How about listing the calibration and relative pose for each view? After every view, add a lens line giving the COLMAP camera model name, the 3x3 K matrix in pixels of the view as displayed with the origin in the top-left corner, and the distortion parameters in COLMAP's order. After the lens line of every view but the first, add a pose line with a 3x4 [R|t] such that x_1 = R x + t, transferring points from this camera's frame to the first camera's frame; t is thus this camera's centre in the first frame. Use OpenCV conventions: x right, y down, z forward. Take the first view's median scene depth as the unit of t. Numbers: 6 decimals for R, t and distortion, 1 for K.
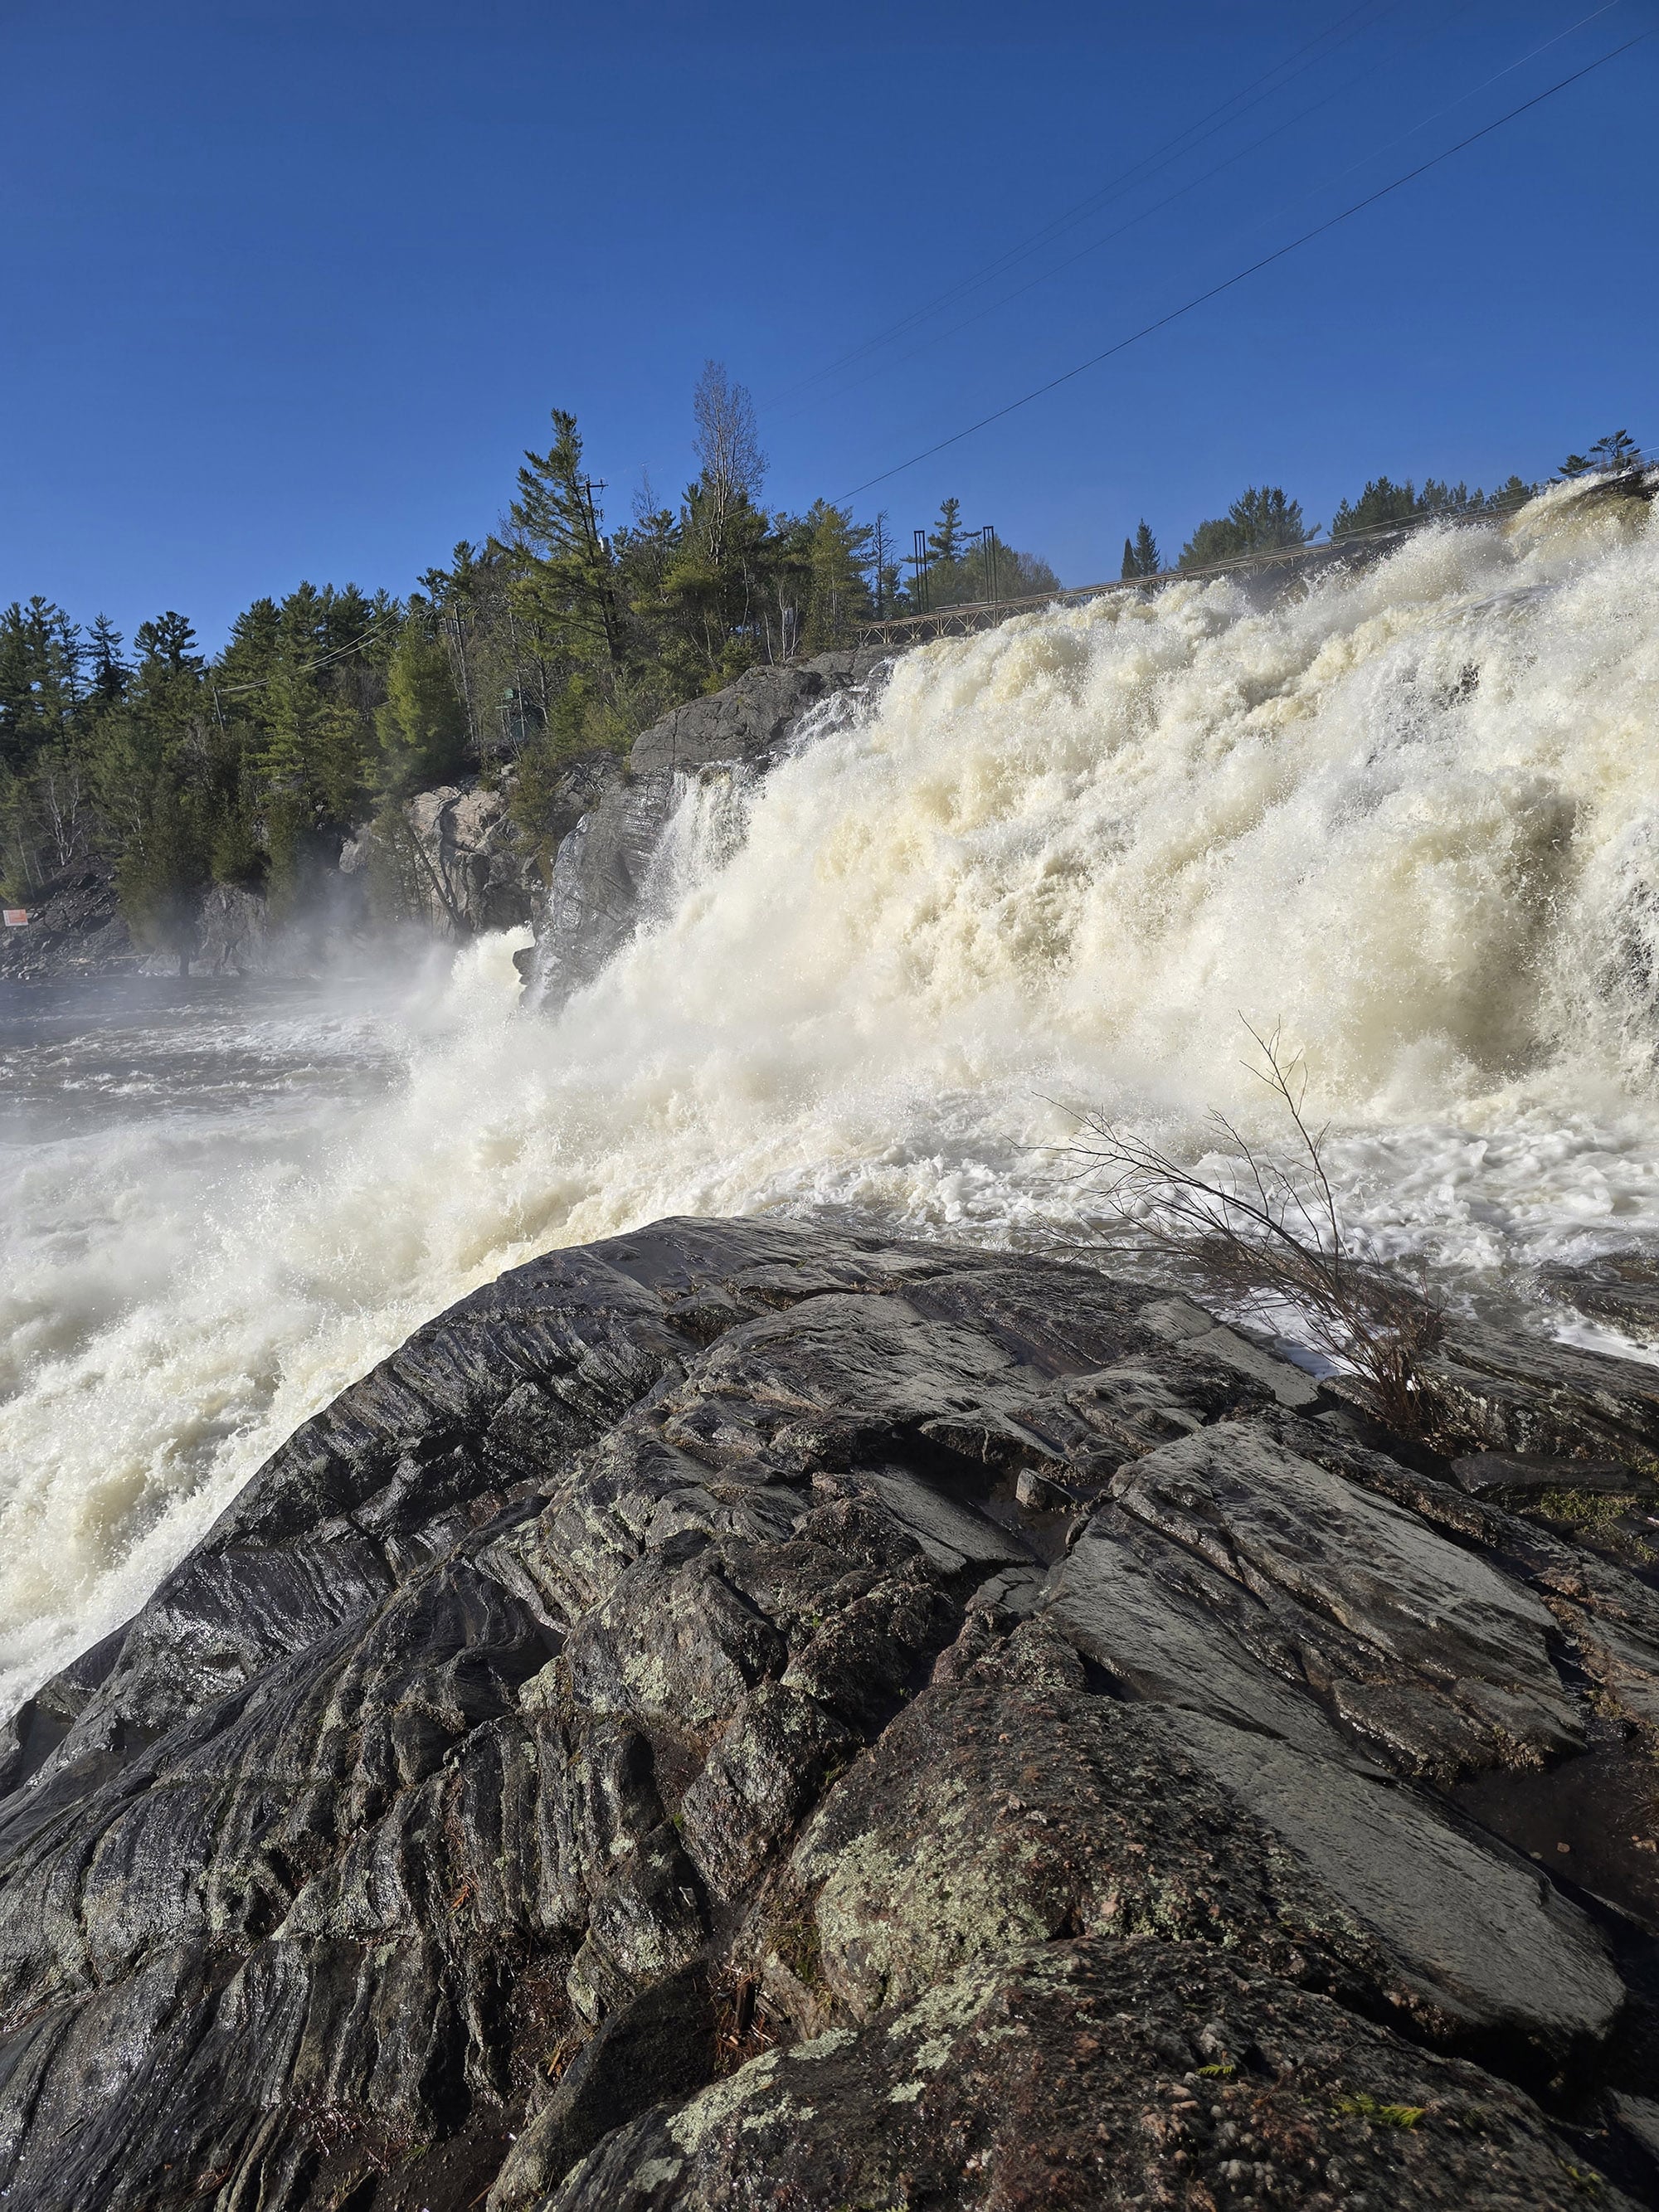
lens RADIAL K [[1493.7, 0, 825.3], [0, 1493.7, 1111.7], [0, 0, 1]] dist [0.063006, -0.052817]
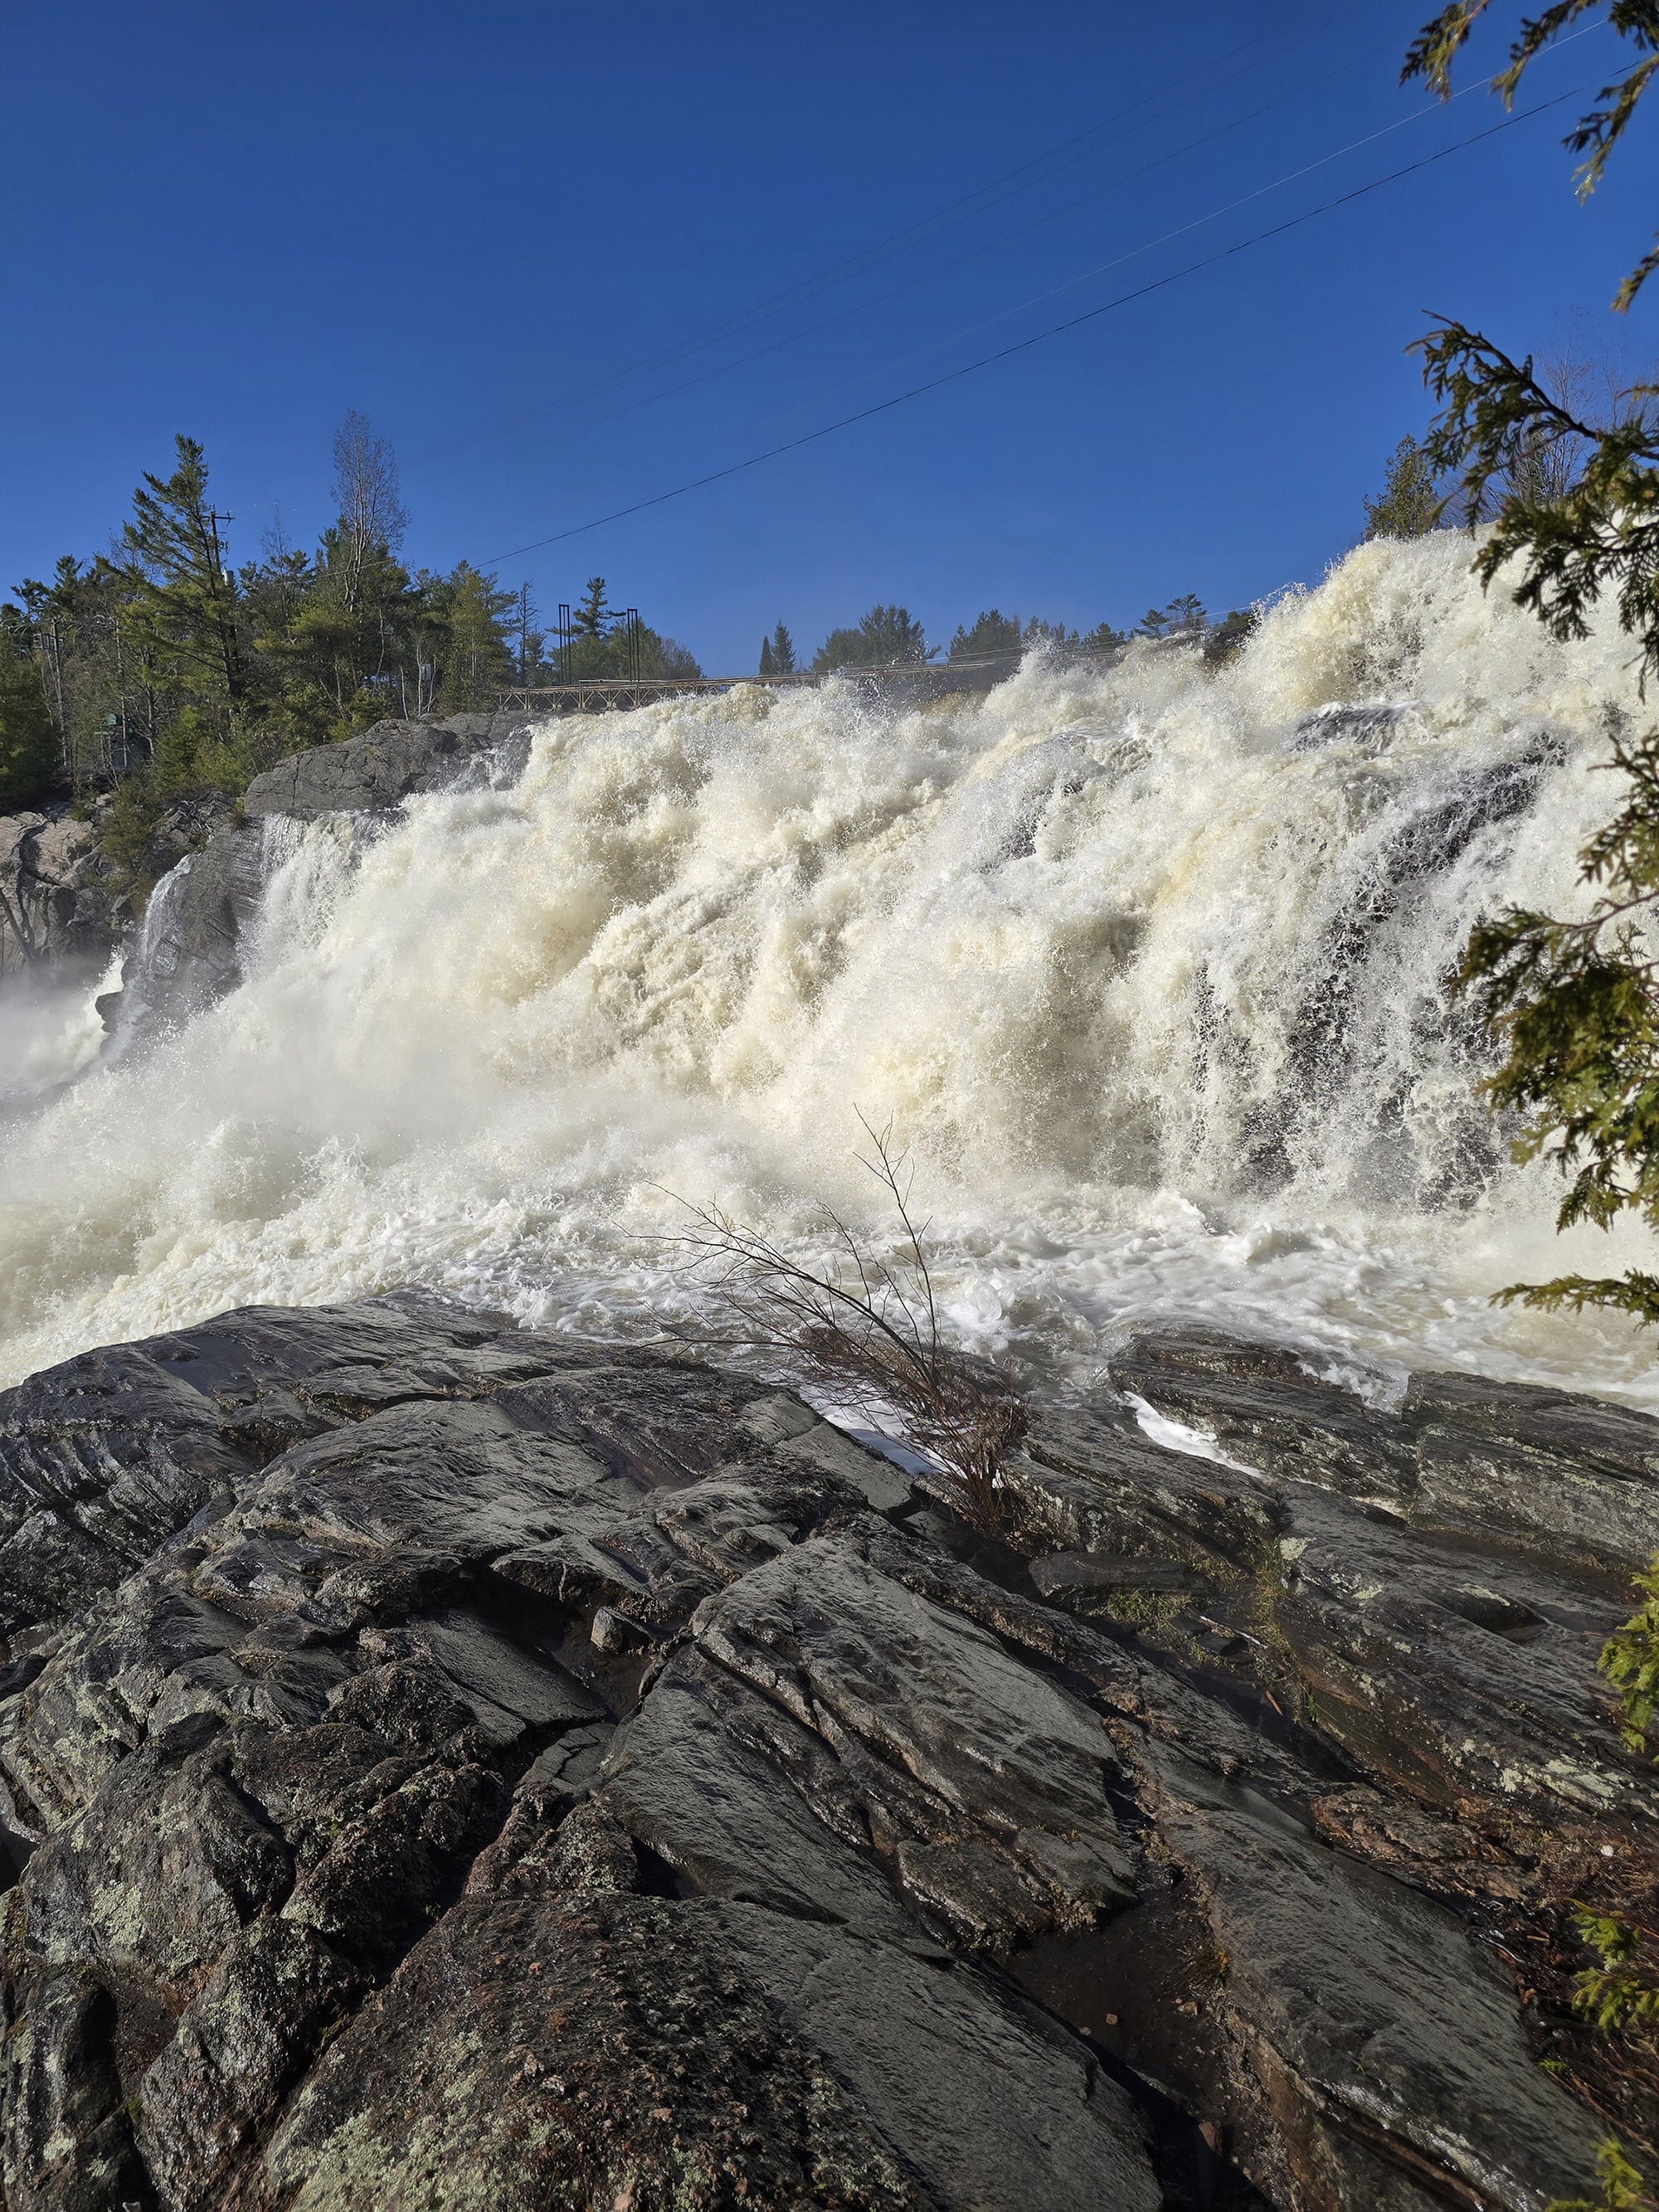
lens RADIAL K [[1493.7, 0, 823.1], [0, 1493.7, 1072.3], [0, 0, 1]] dist [0.063006, -0.052817]
pose [[0.969835, 0.041302, 0.240238, 0.017824], [-0.023924, 0.996911, -0.074810, -0.018087], [-0.242585, 0.066806, 0.967827, 0.022738]]
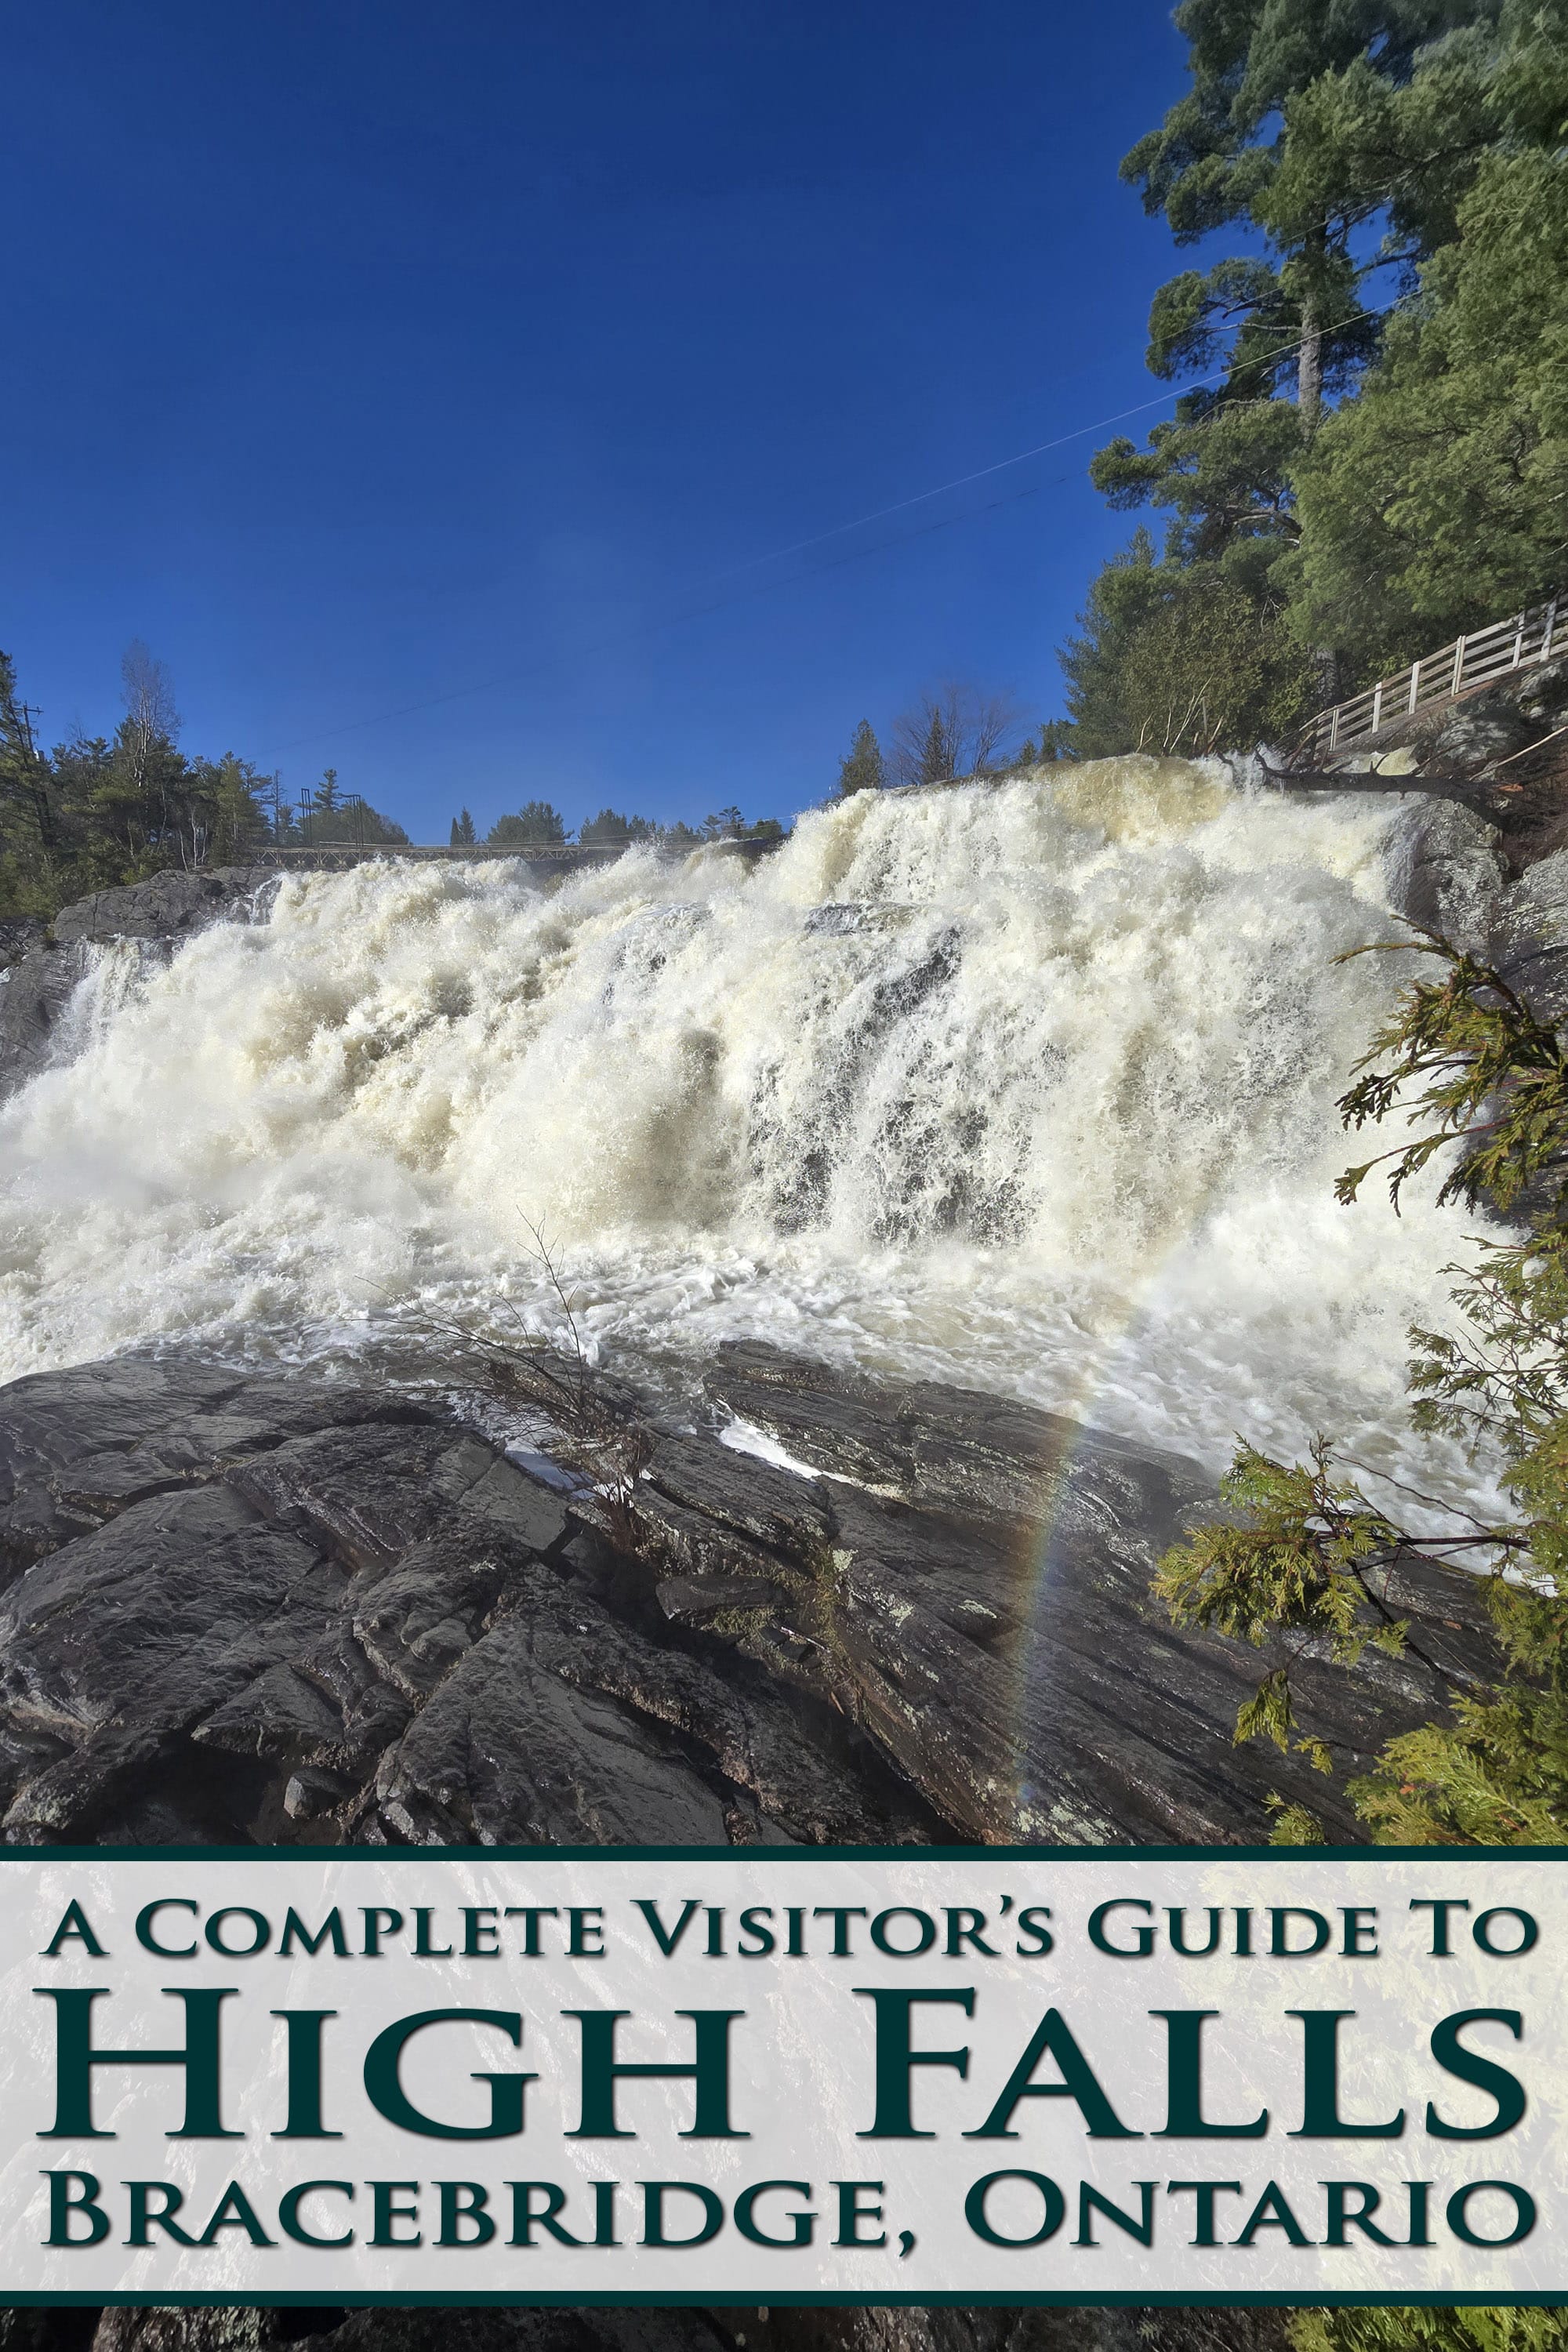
lens RADIAL K [[967.5, 0, 722.2], [0, 967.5, 1159.0], [0, 0, 1]] dist [-0.002567, -0.000590]
pose [[0.892508, 0.008130, 0.450959, 0.059713], [0.004184, 0.999645, -0.026302, -0.117825], [-0.451013, 0.025362, 0.892157, 0.155744]]
